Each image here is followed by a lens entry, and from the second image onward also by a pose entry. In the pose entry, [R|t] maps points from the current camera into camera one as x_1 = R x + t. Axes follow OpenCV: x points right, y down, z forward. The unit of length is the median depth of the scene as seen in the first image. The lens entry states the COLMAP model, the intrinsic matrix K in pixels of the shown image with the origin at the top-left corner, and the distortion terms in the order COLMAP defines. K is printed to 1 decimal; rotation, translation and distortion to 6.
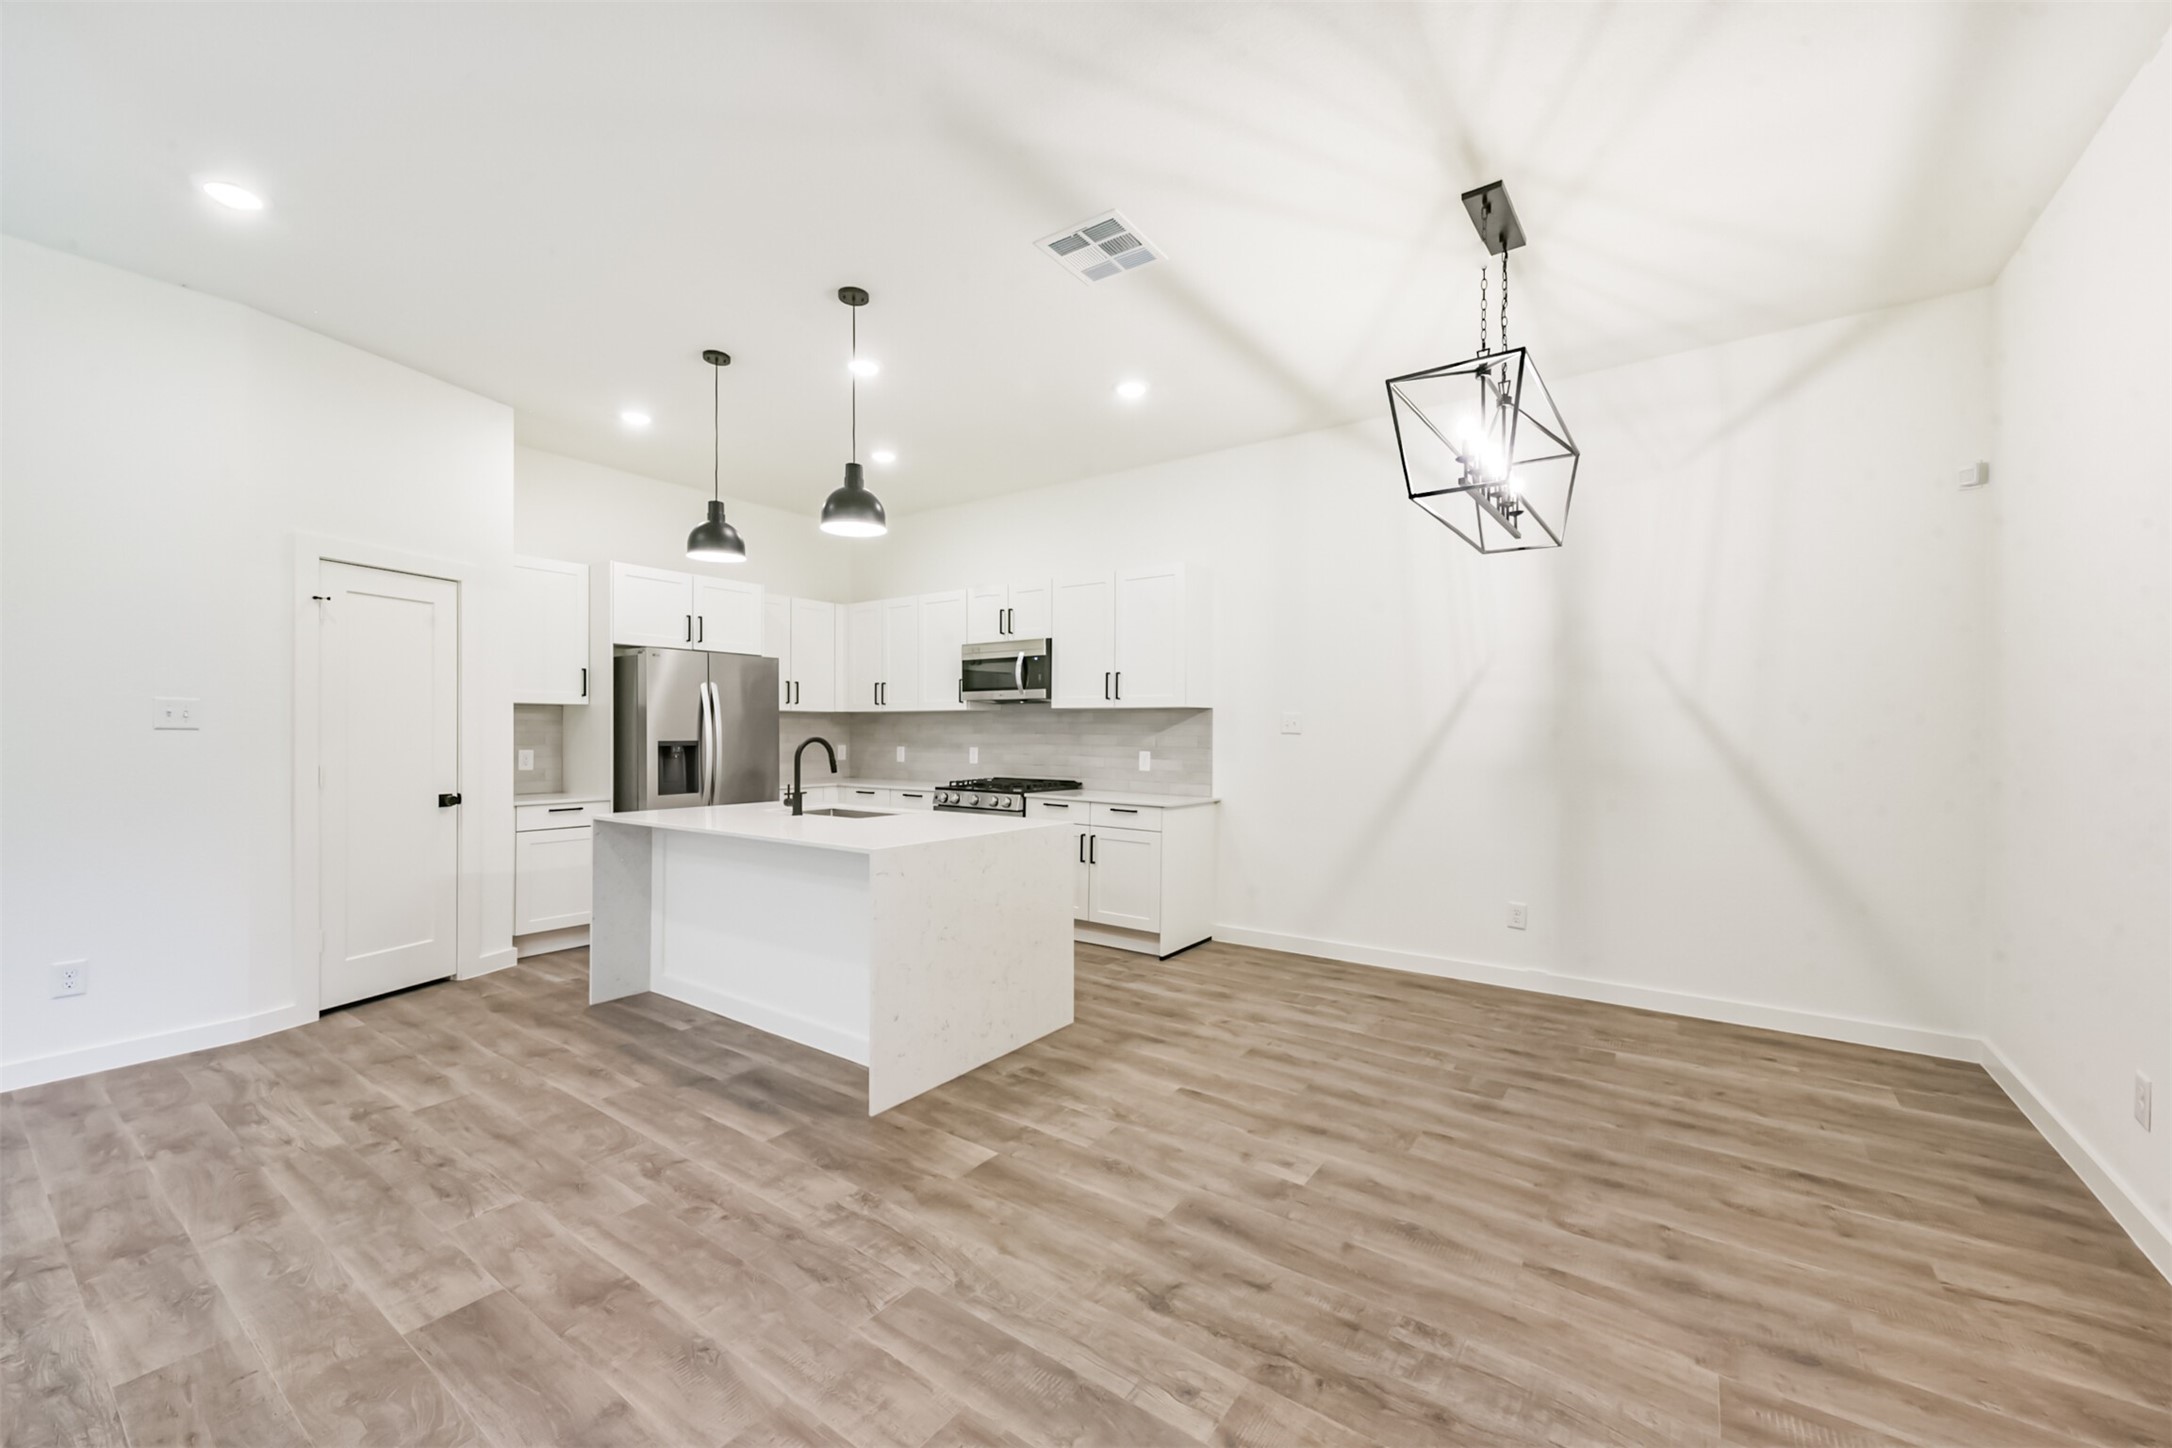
lens RADIAL K [[848.8, 0, 1093.1], [0, 848.8, 730.3], [0, 0, 1]] dist [0.008004, -0.002779]
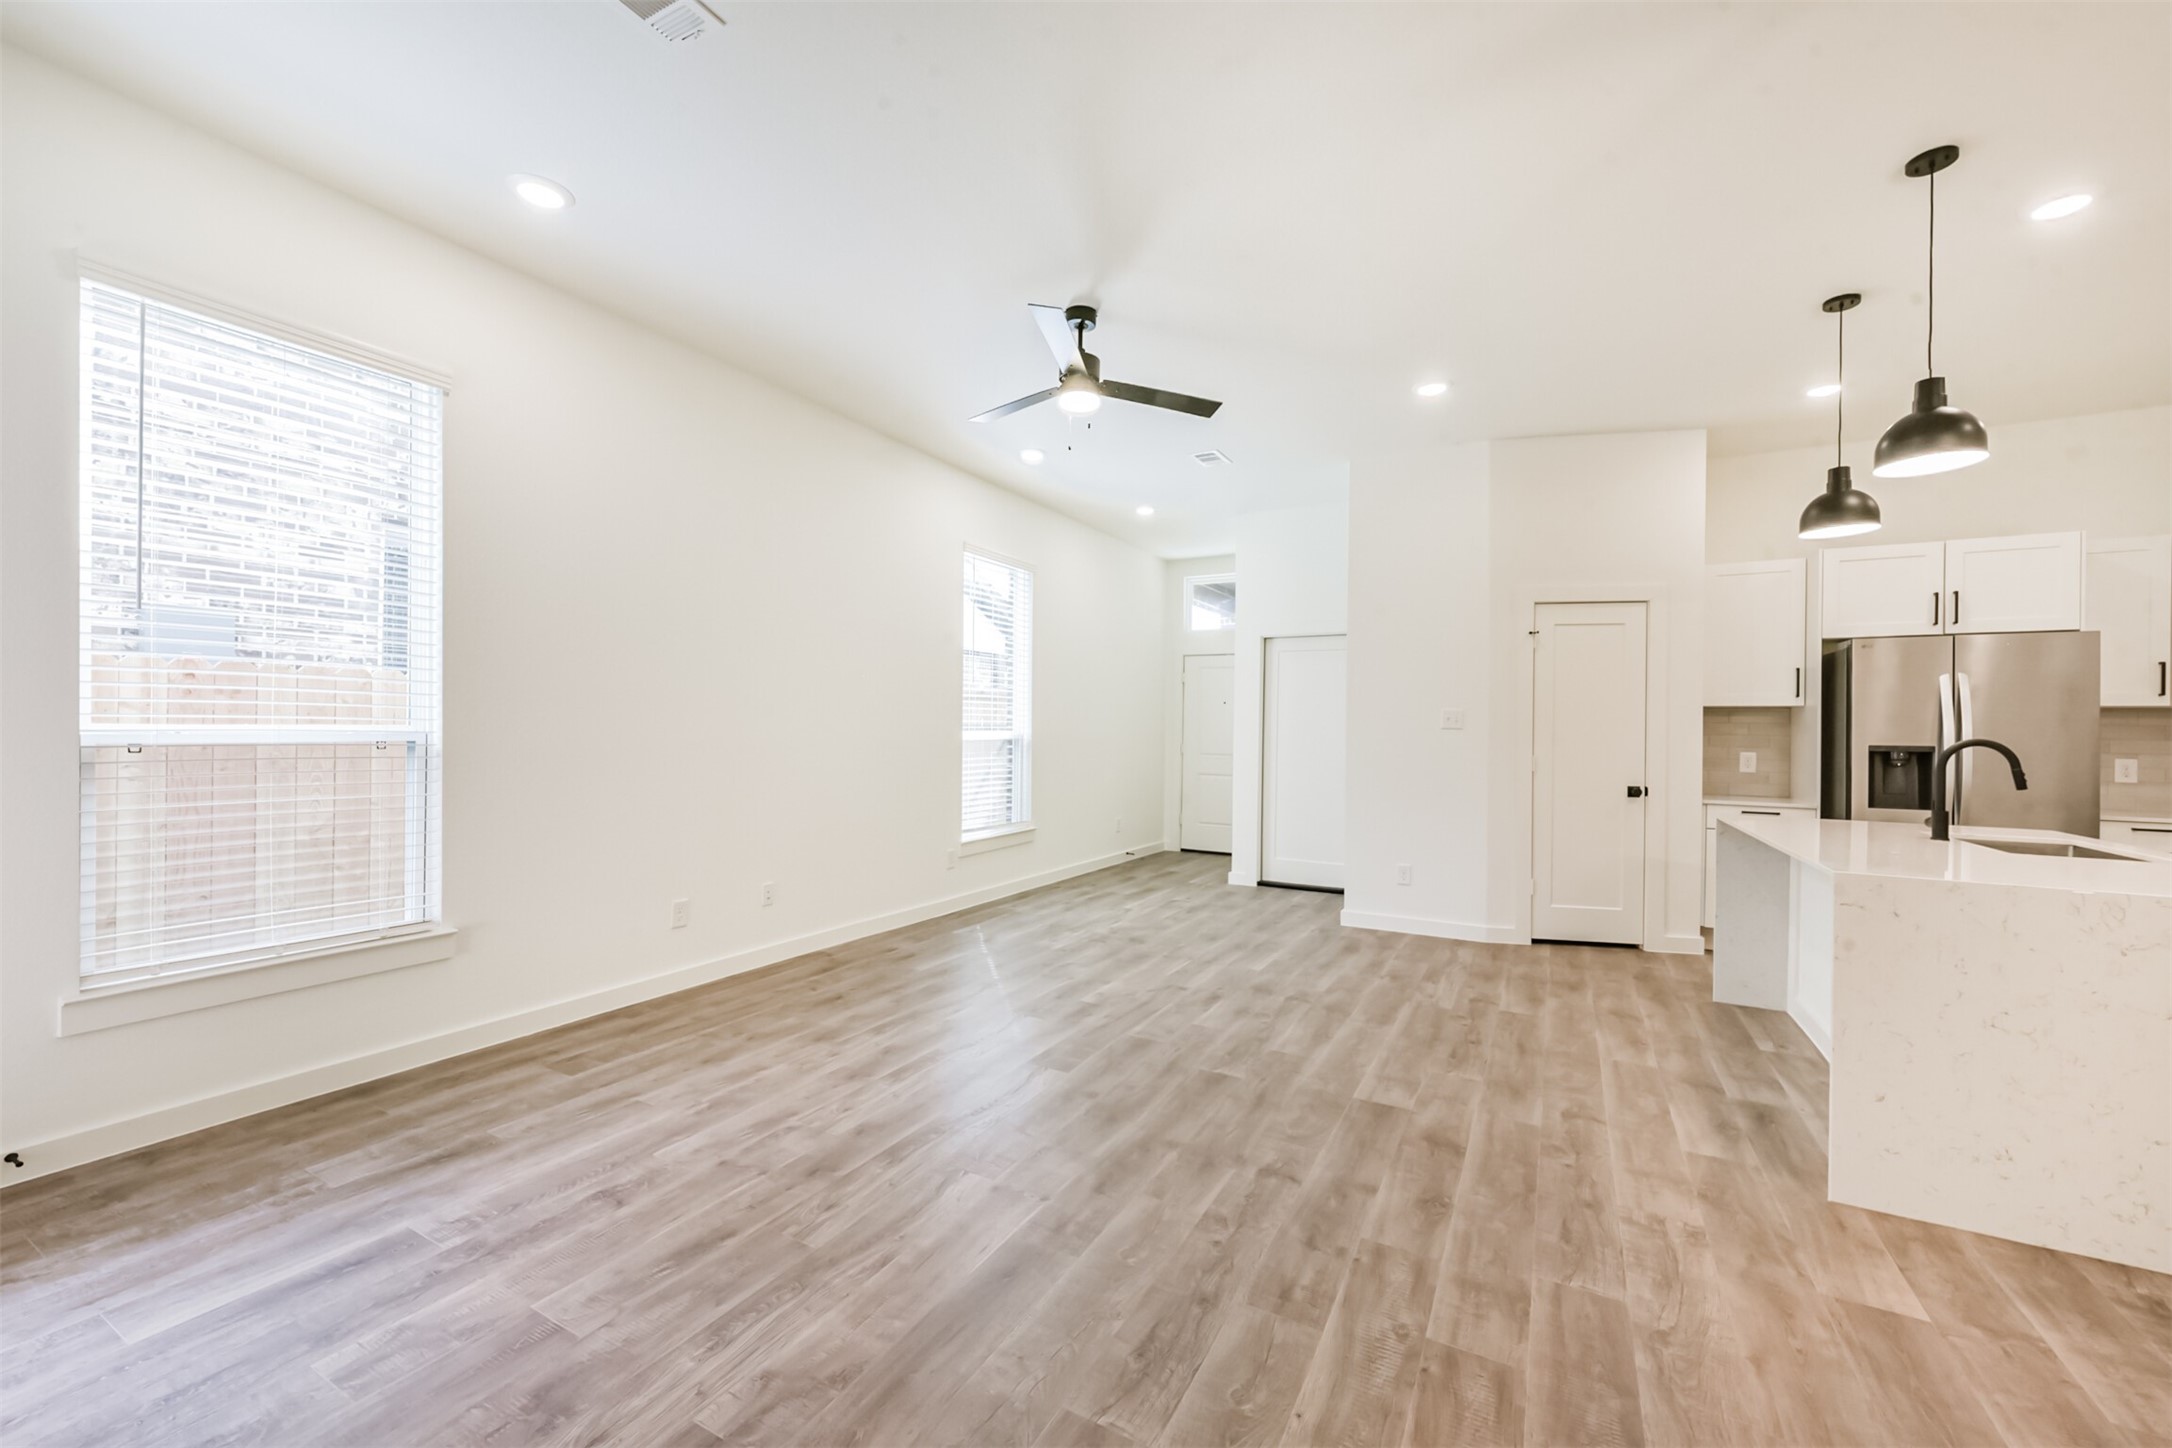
lens RADIAL K [[848.8, 0, 1093.1], [0, 848.8, 730.3], [0, 0, 1]] dist [0.008004, -0.002779]
pose [[0.114696, -0.000858, -0.993400, 0.360767], [-0.011085, 0.999936, -0.002143, 0.010756], [0.993339, 0.011257, 0.114679, 0.155784]]
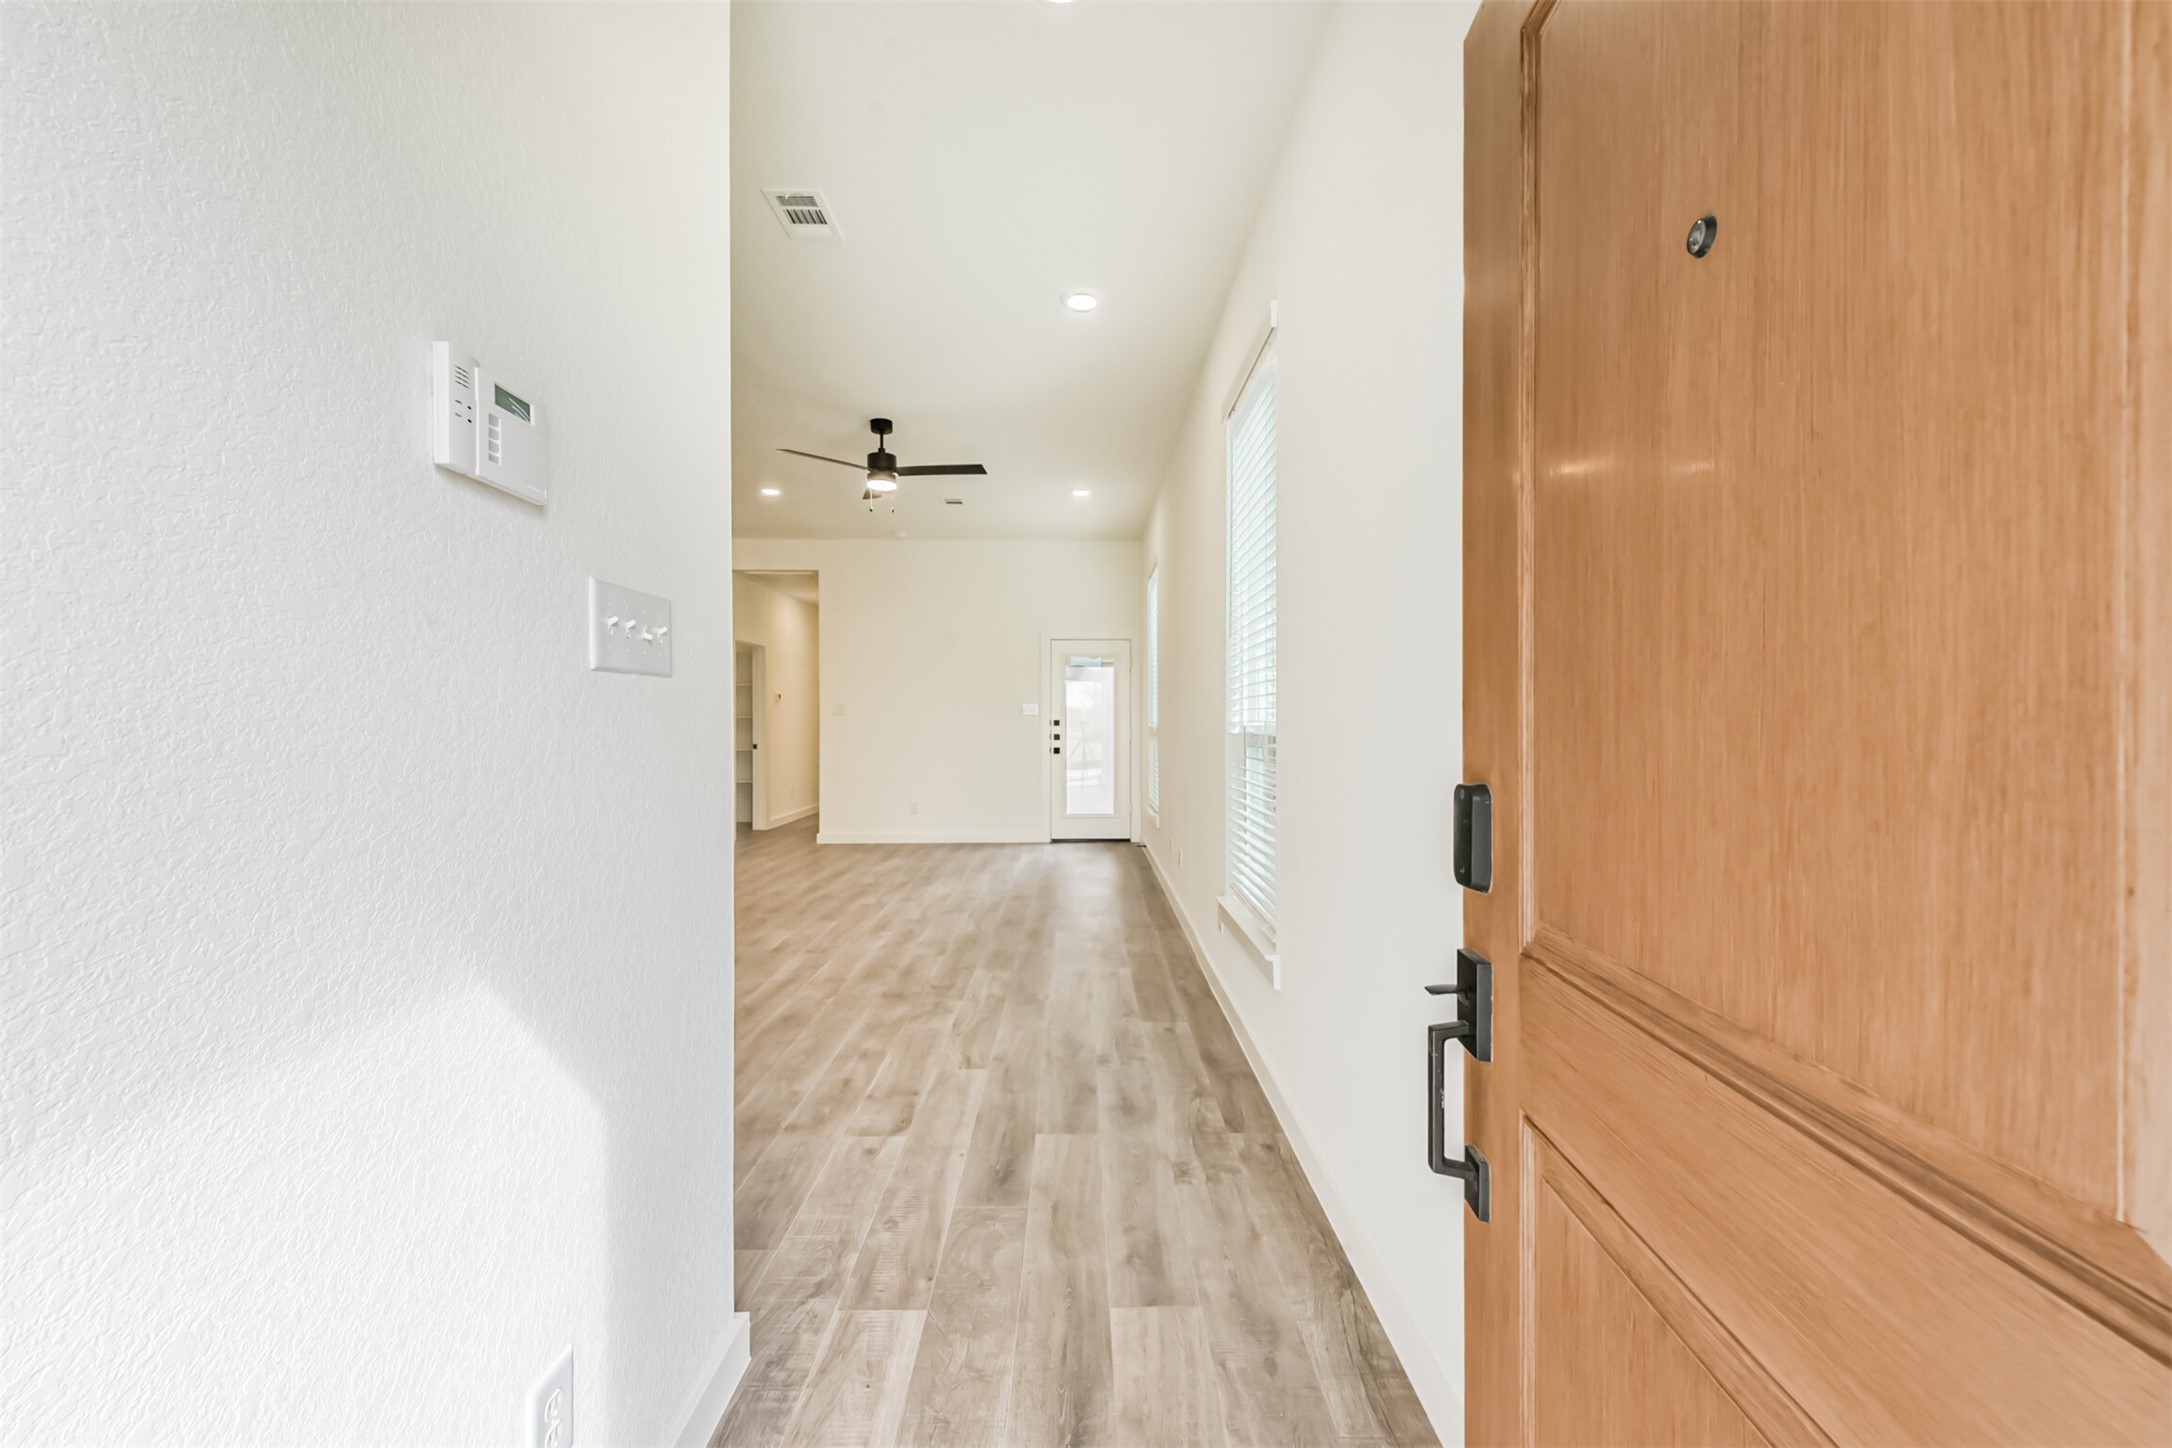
lens RADIAL K [[836.1, 0, 1095.4], [0, 836.1, 731.8], [0, 0, 1]] dist [0.000335, -0.000096]
pose [[-0.595629, -0.014975, 0.803120, -1.933943], [-0.004426, 0.999872, 0.015362, 0.012860], [-0.803248, 0.005596, -0.595619, 0.786907]]
